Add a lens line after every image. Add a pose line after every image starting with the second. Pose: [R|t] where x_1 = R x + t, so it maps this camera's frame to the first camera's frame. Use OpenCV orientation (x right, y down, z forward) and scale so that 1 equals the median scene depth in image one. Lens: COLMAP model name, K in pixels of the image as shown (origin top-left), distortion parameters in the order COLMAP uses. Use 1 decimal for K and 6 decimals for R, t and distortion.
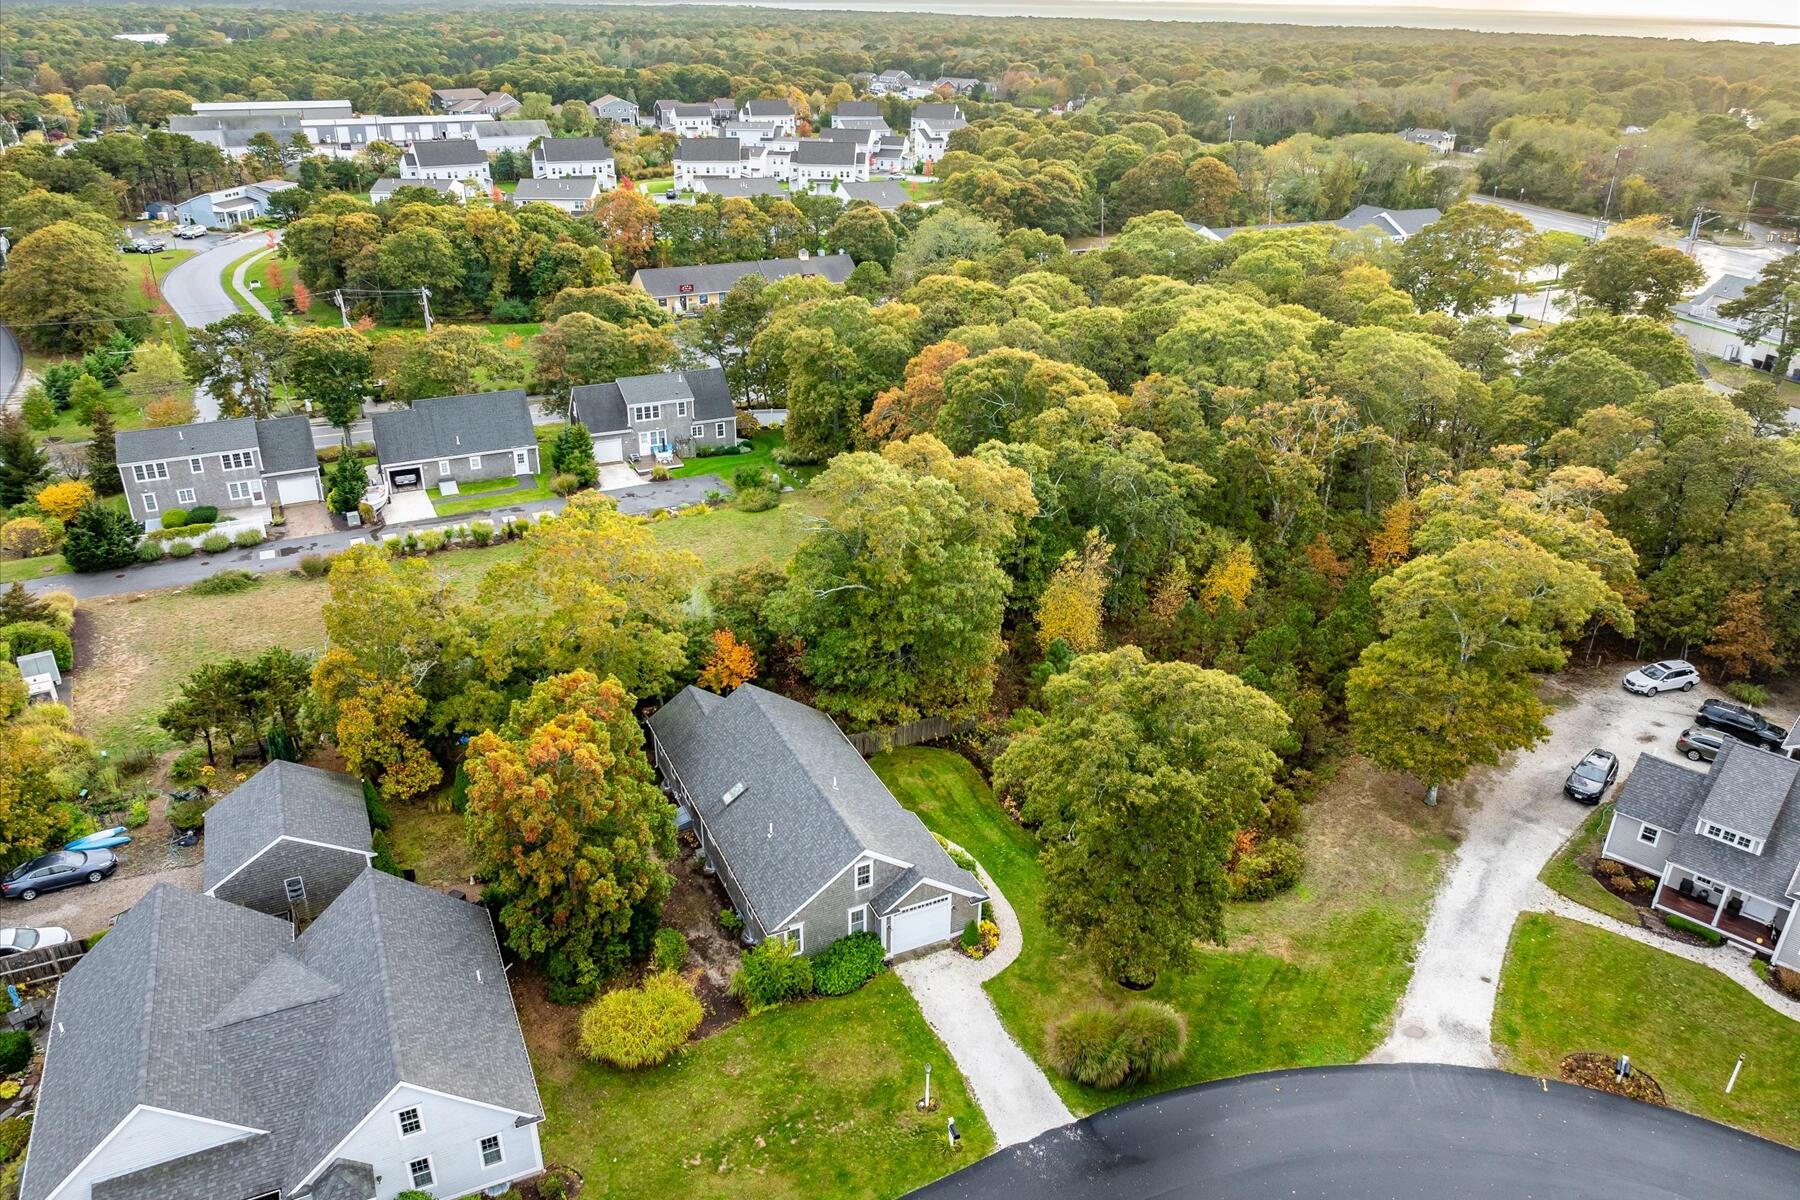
lens RADIAL K [[1260.5, 0, 909.8], [0, 1260.5, 602.7], [0, 0, 1]] dist [-0.026313, 0.014817]
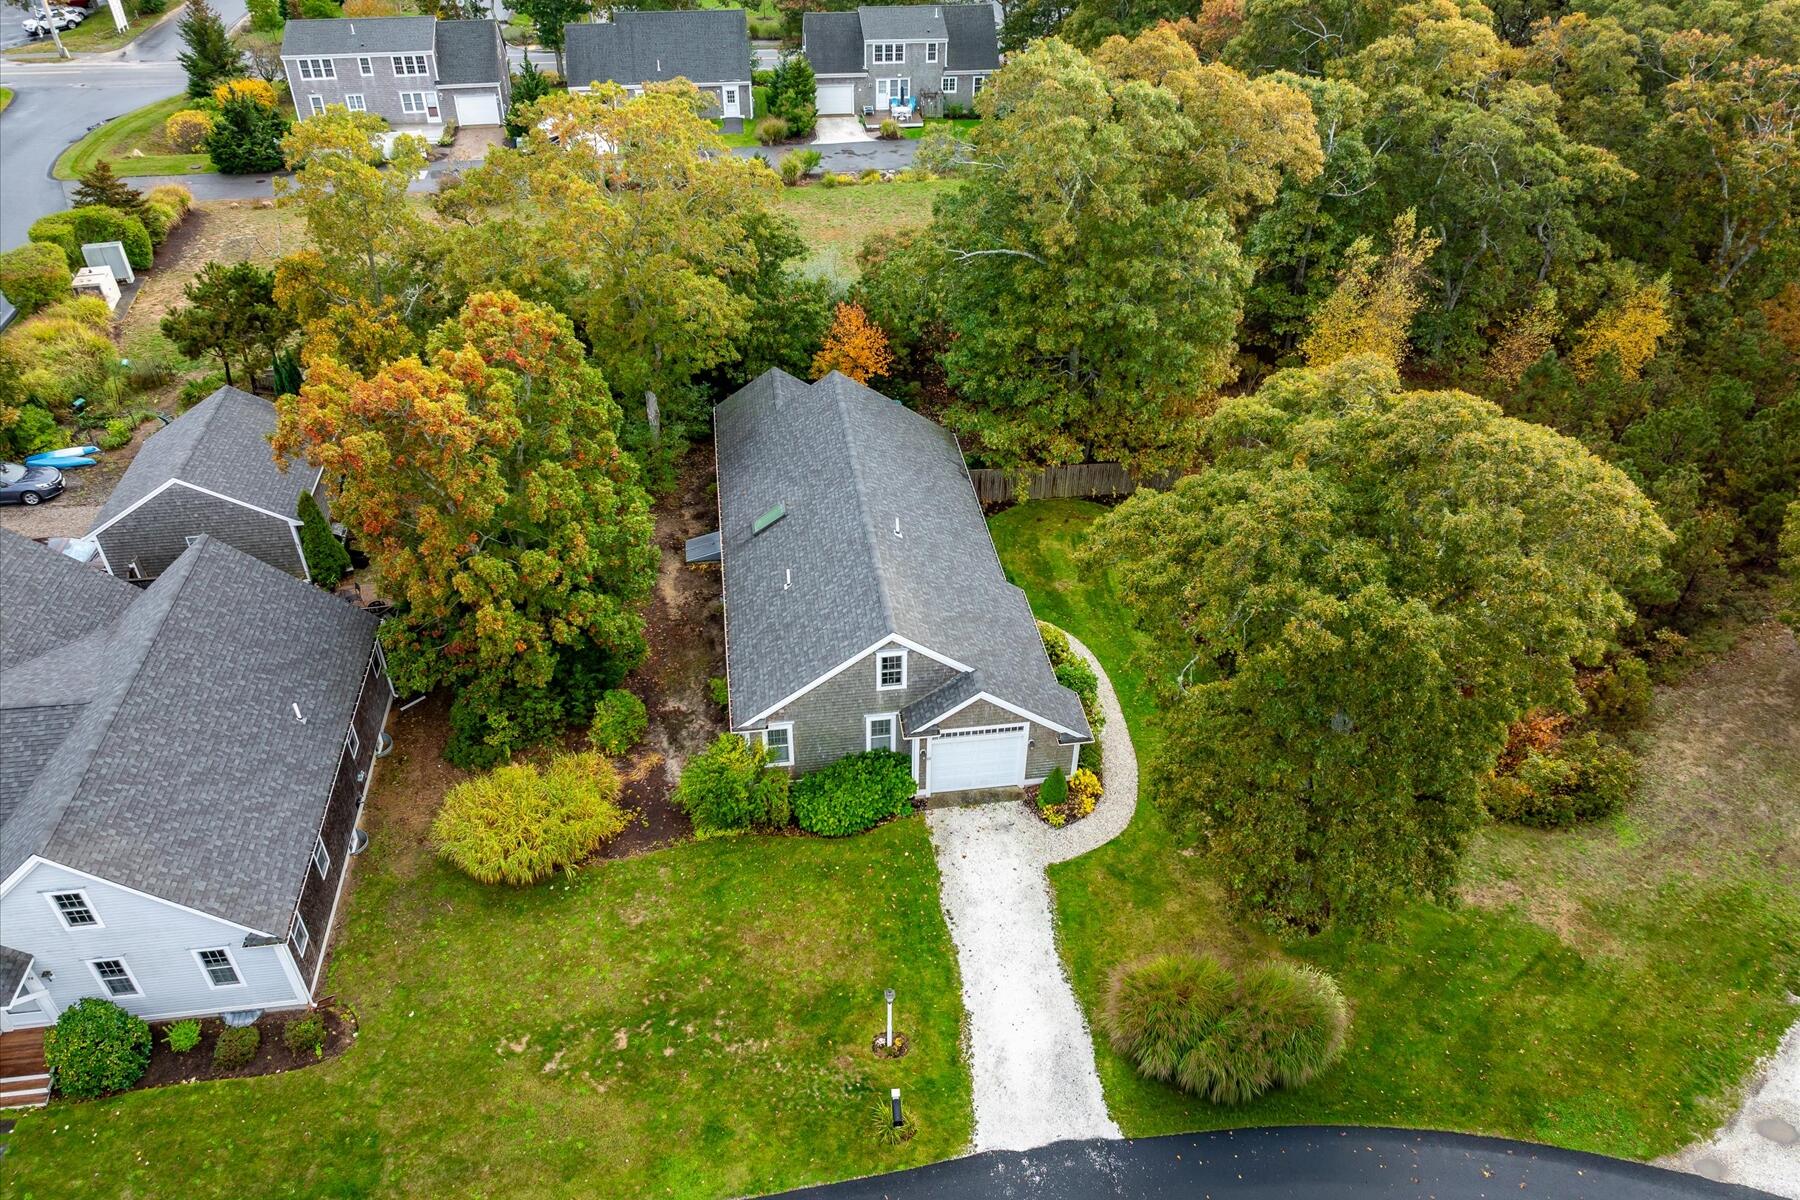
lens RADIAL K [[1260.5, 0, 910.5], [0, 1260.5, 594.8], [0, 0, 1]] dist [-0.026313, 0.014817]
pose [[0.955102, 0.172112, -0.241160, 0.116258], [-0.124116, 0.971529, 0.201809, 0.043863], [0.269027, -0.162817, 0.949271, 0.372548]]
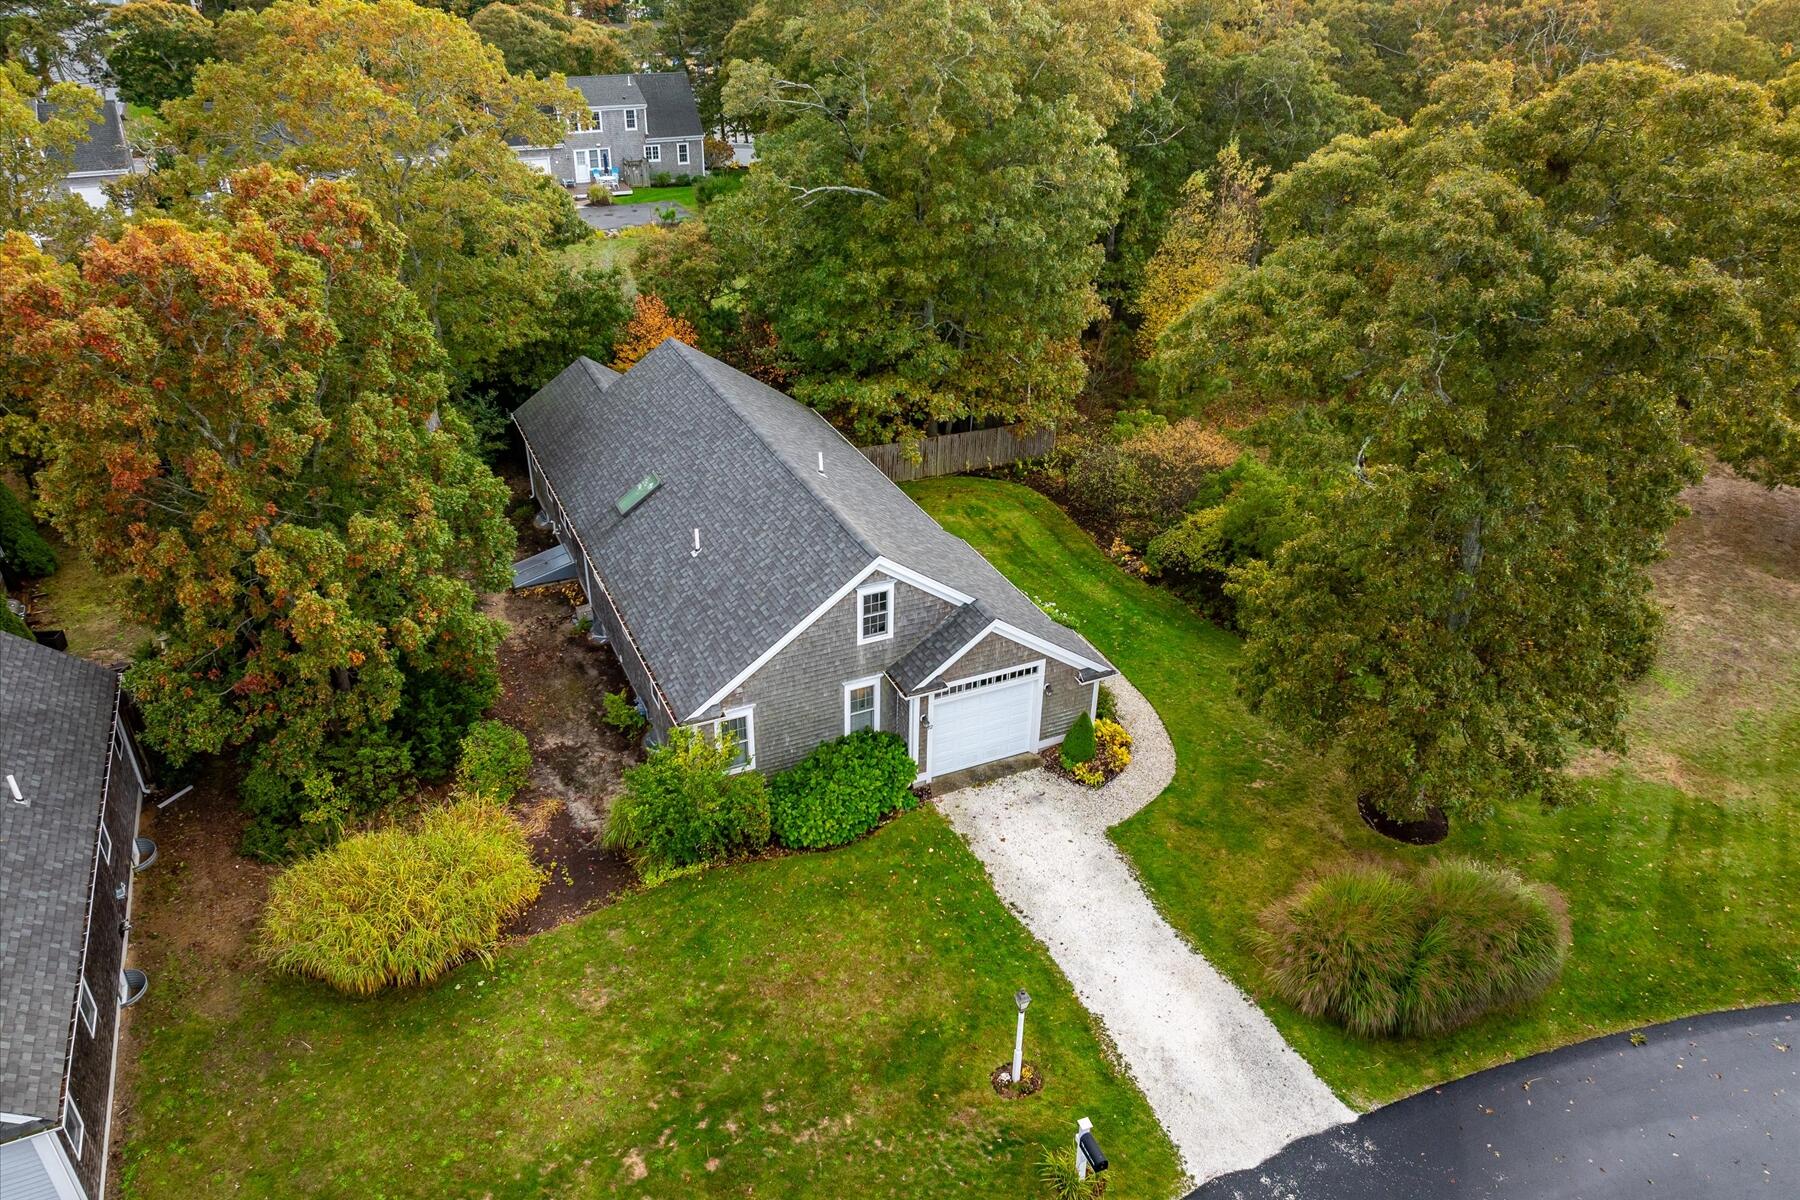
lens RADIAL K [[1260.5, 0, 903.4], [0, 1260.5, 593.3], [0, 0, 1]] dist [-0.026313, 0.014817]
pose [[0.999946, 0.004631, -0.009251, -0.019543], [-0.004062, 0.998153, 0.060621, 0.168578], [0.009515, -0.060580, 0.998118, 0.474600]]
